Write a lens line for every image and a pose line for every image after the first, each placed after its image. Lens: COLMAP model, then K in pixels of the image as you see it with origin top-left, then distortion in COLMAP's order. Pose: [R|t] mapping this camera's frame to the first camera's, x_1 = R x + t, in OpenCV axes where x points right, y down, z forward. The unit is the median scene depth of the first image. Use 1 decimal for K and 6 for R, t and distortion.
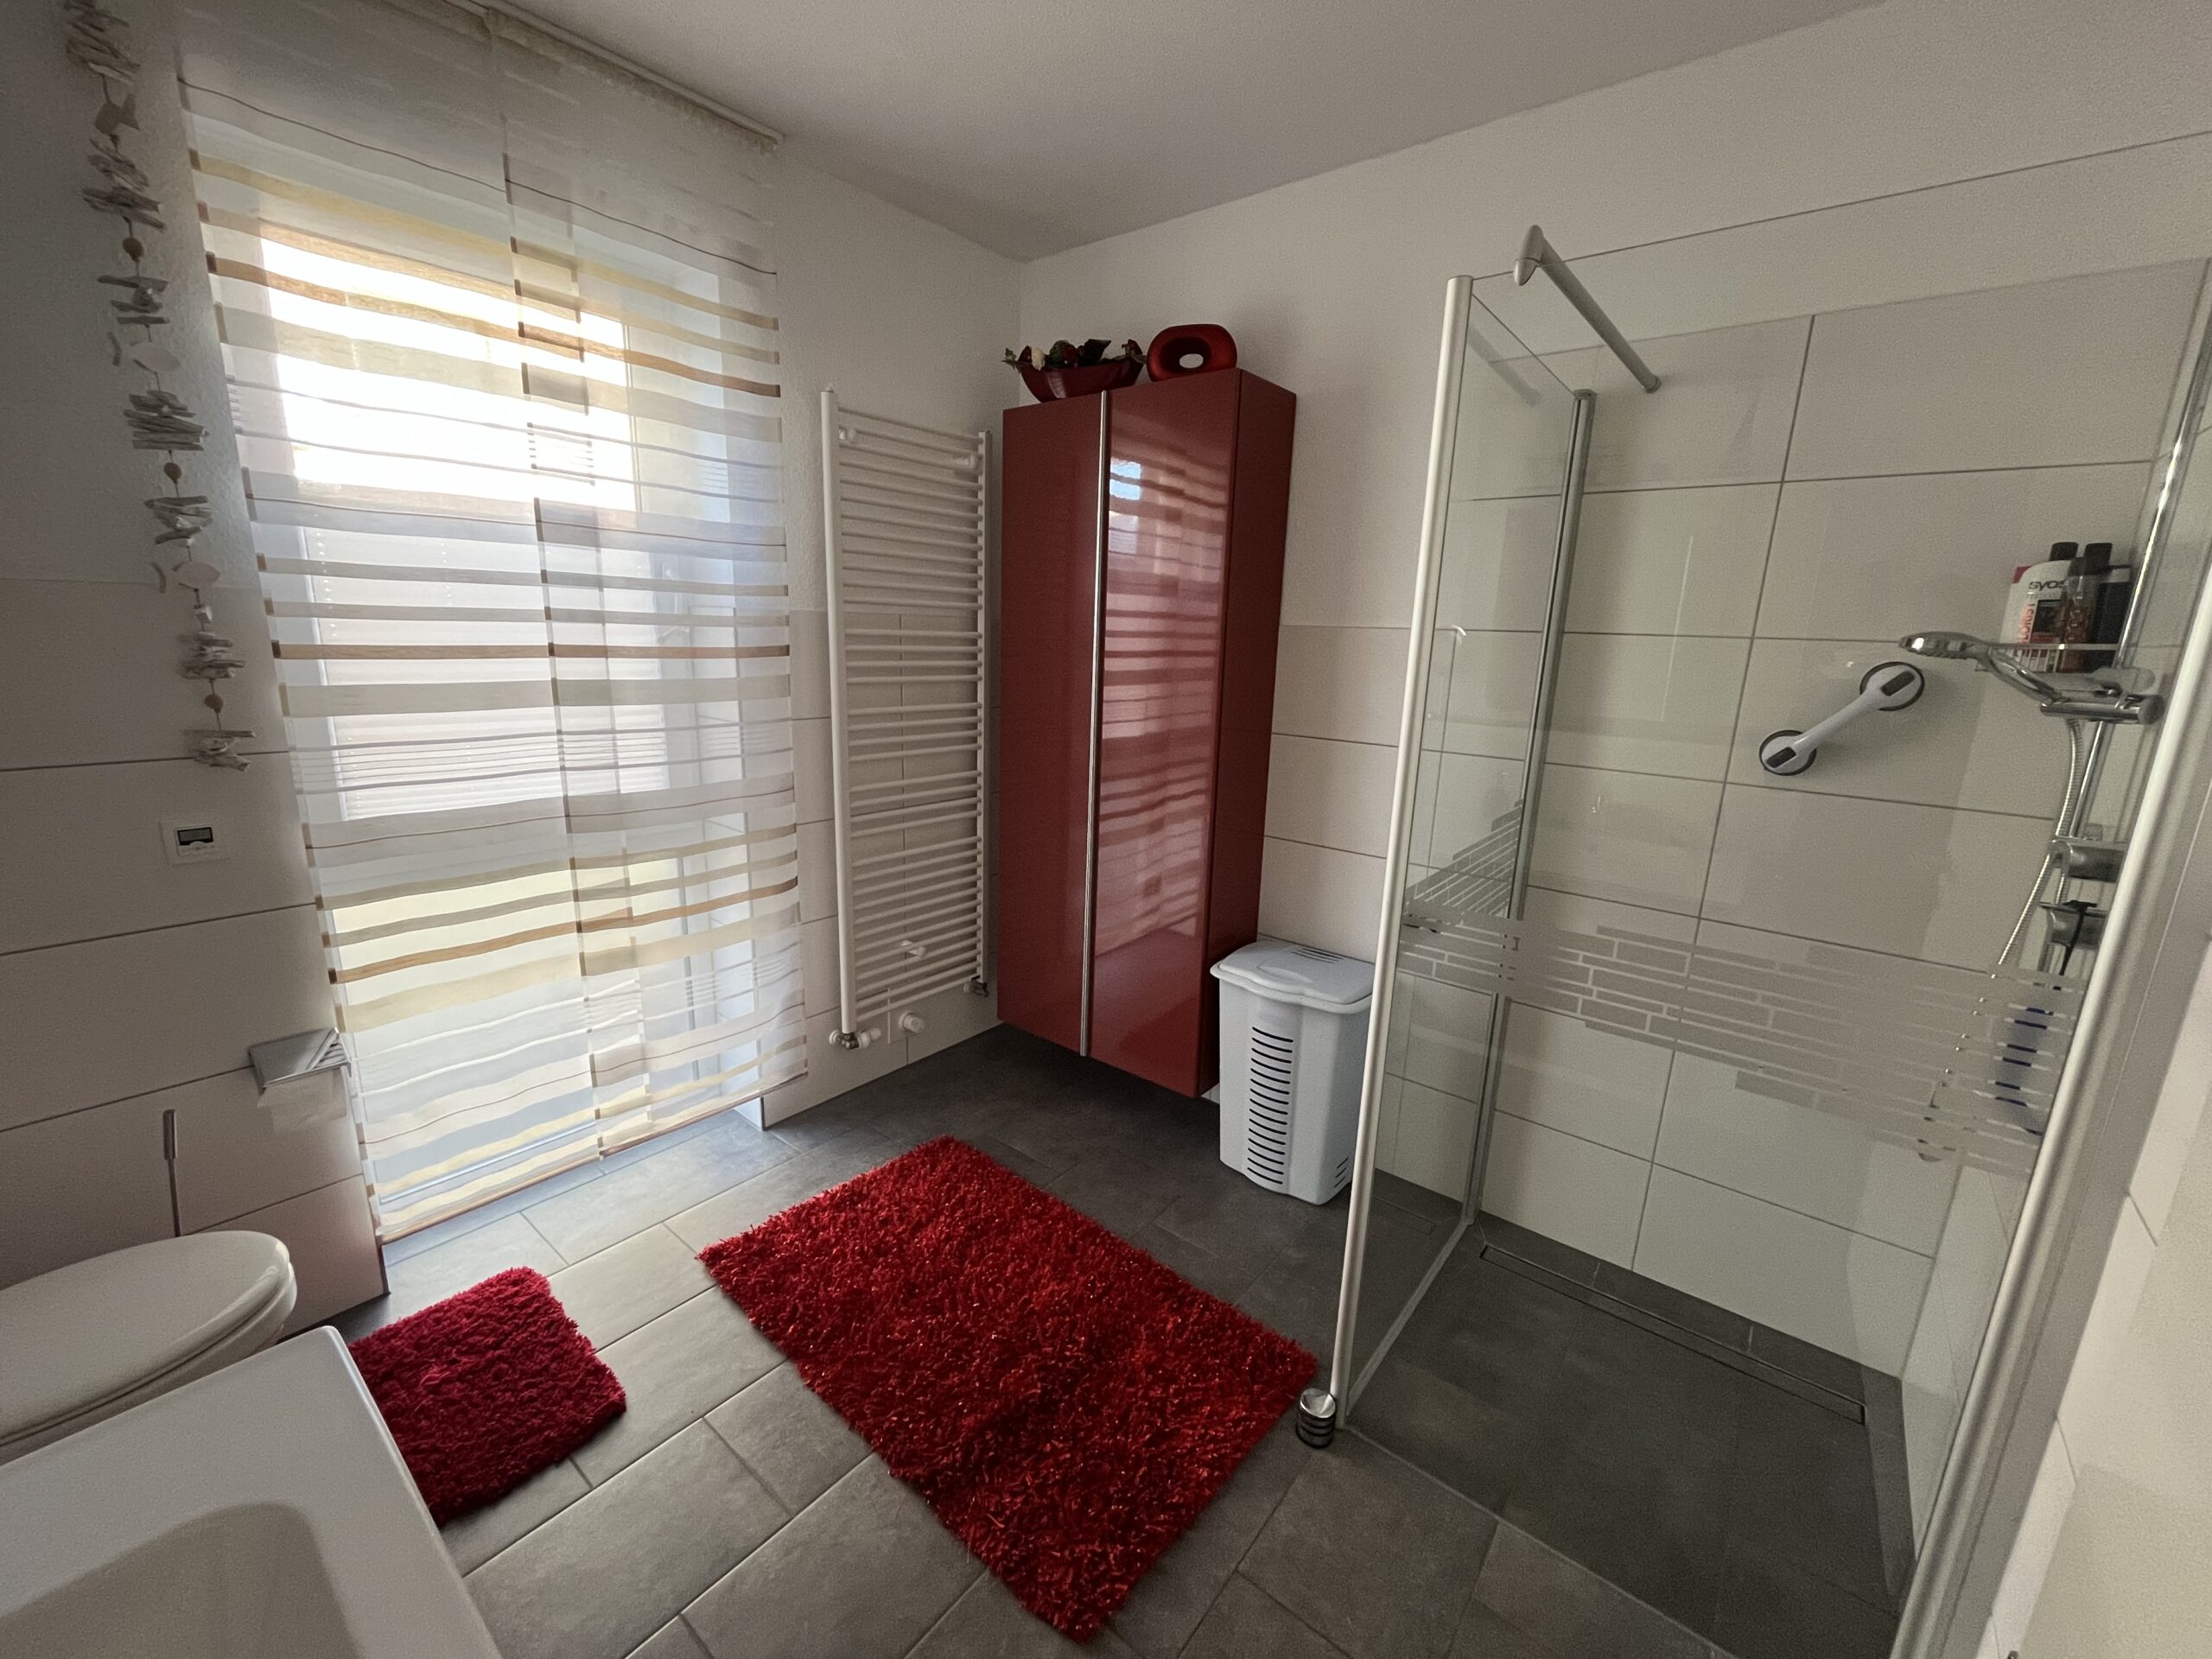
lens RADIAL K [[897.8, 0, 1106.0], [0, 897.8, 829.5], [0, 0, 1]] dist [-0.001264, -0.000258]
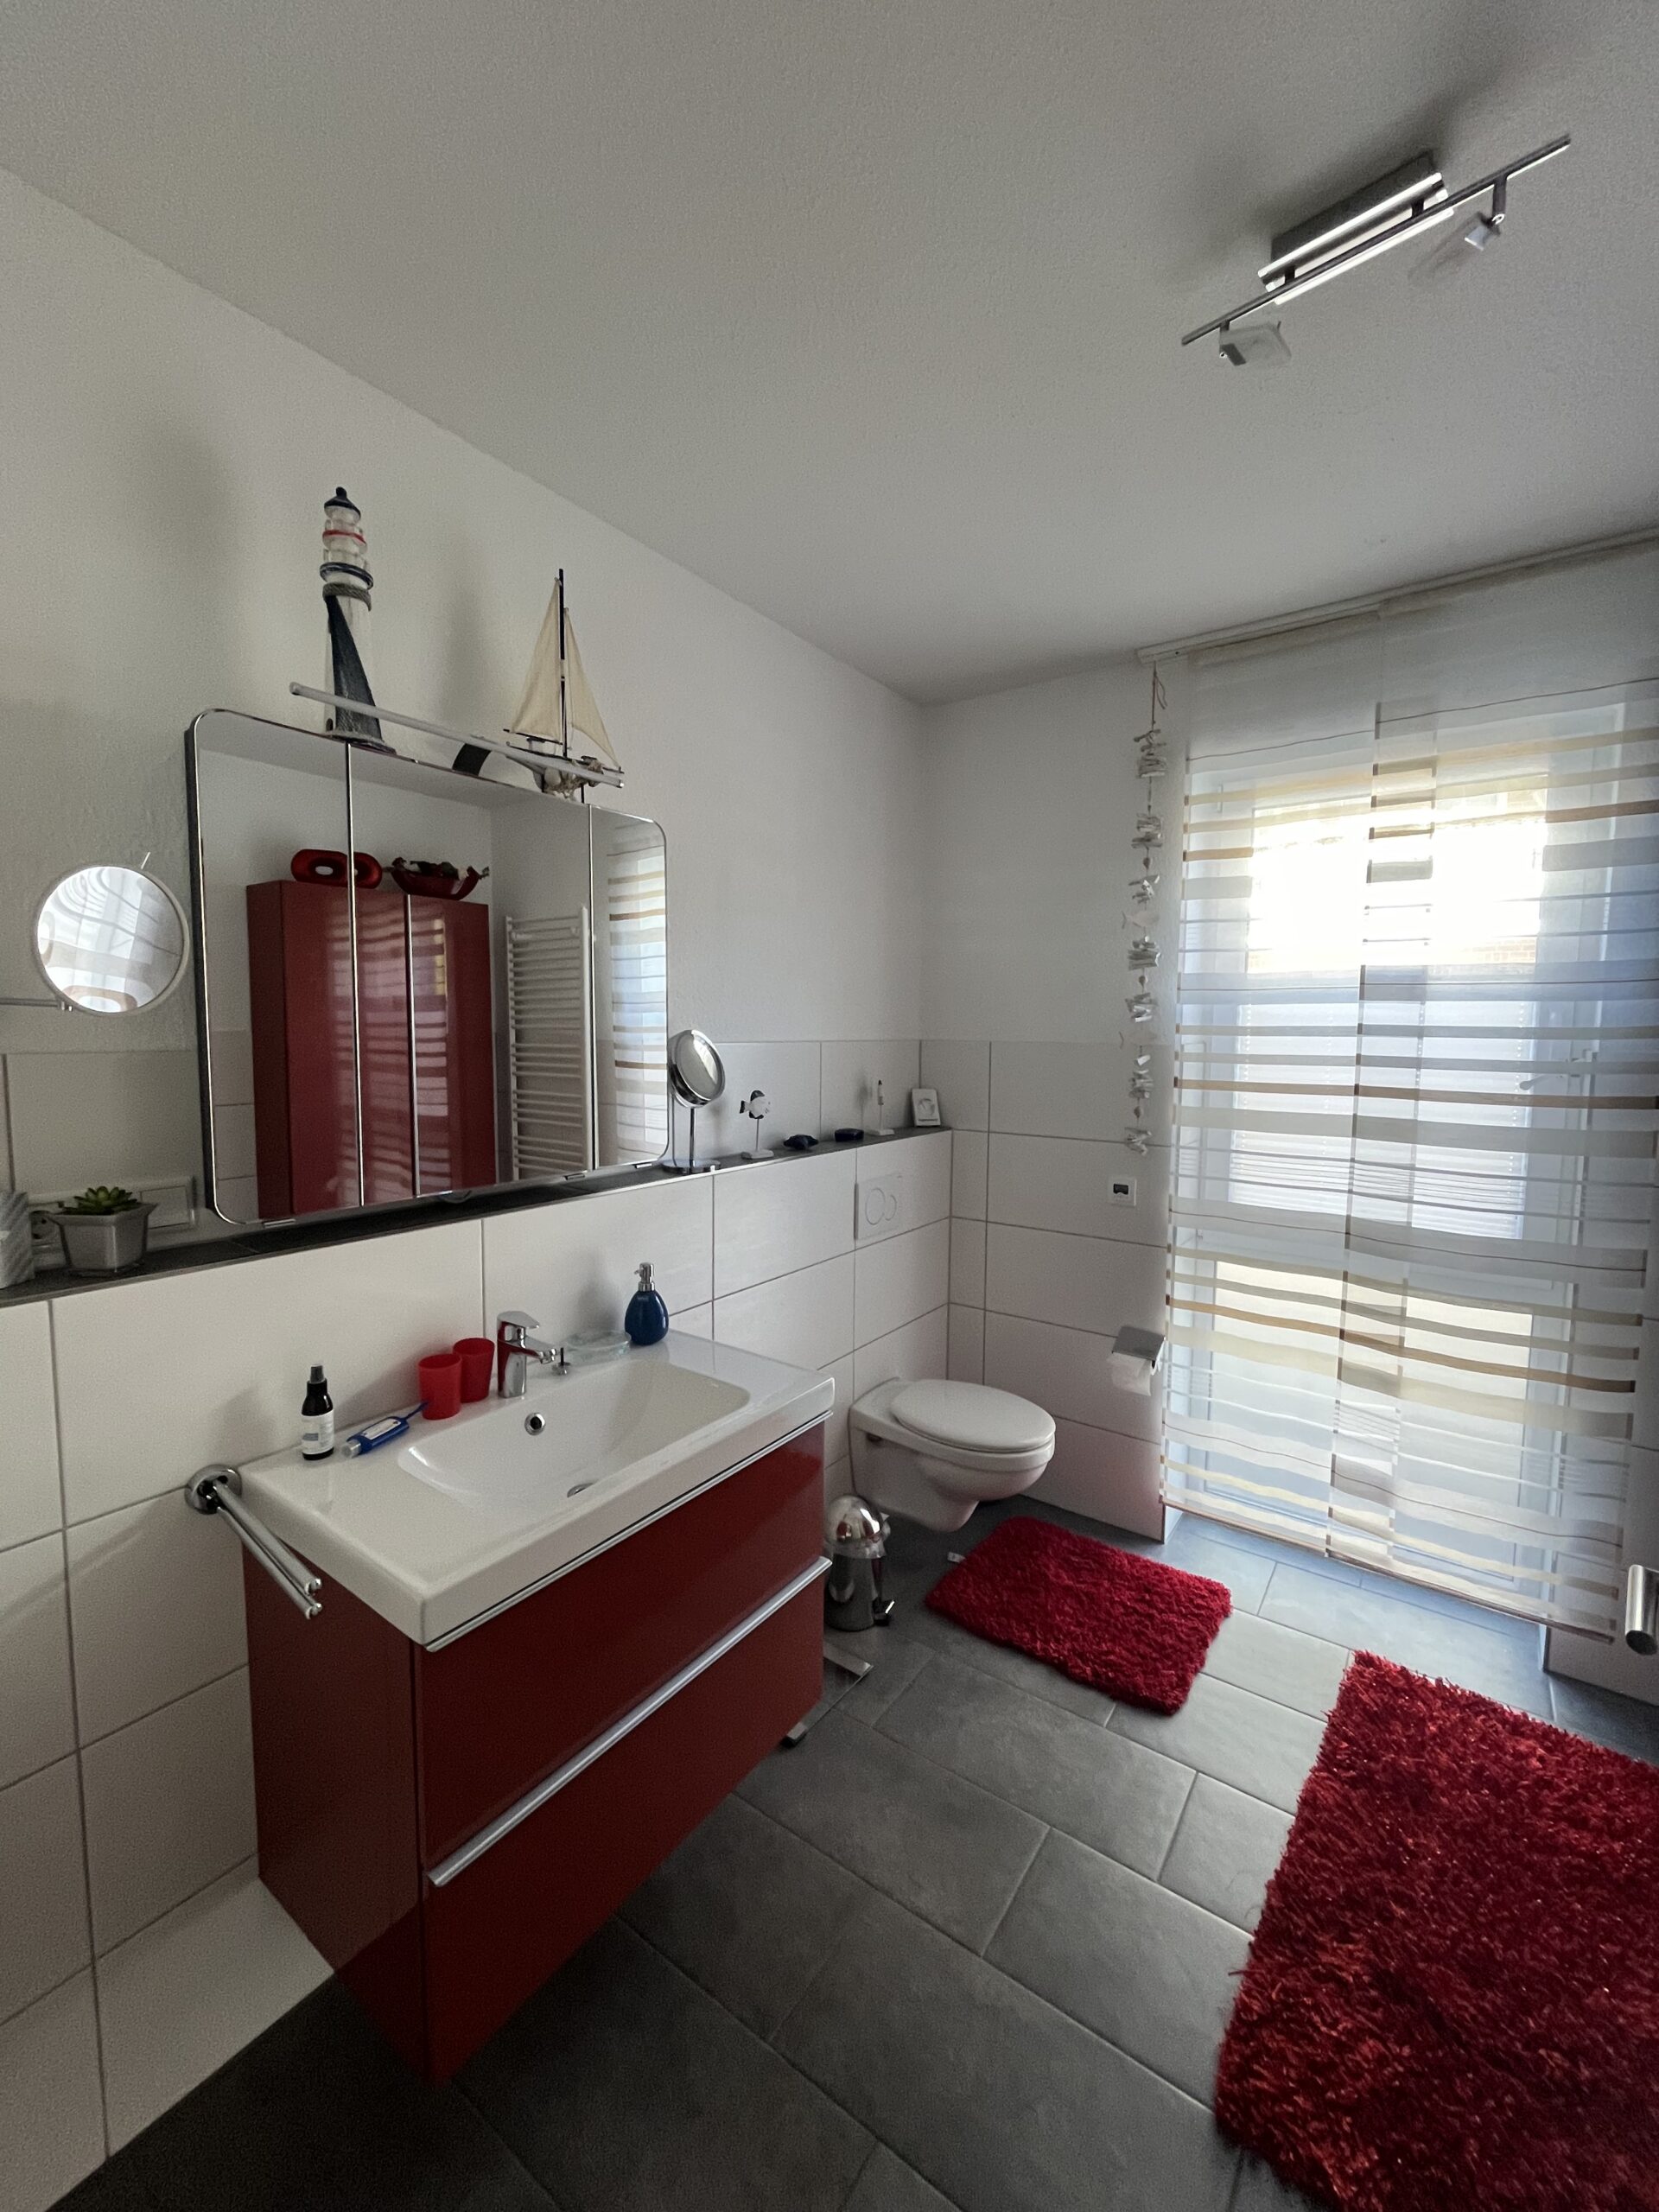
lens RADIAL K [[897.8, 0, 829.5], [0, 897.8, 1106.0], [0, 0, 1]] dist [-0.001264, -0.000258]
pose [[0.056578, 0.050378, -0.997126, 0.495770], [-0.231672, 0.972129, 0.035969, -0.062099], [0.971147, 0.228971, 0.066672, 0.258507]]
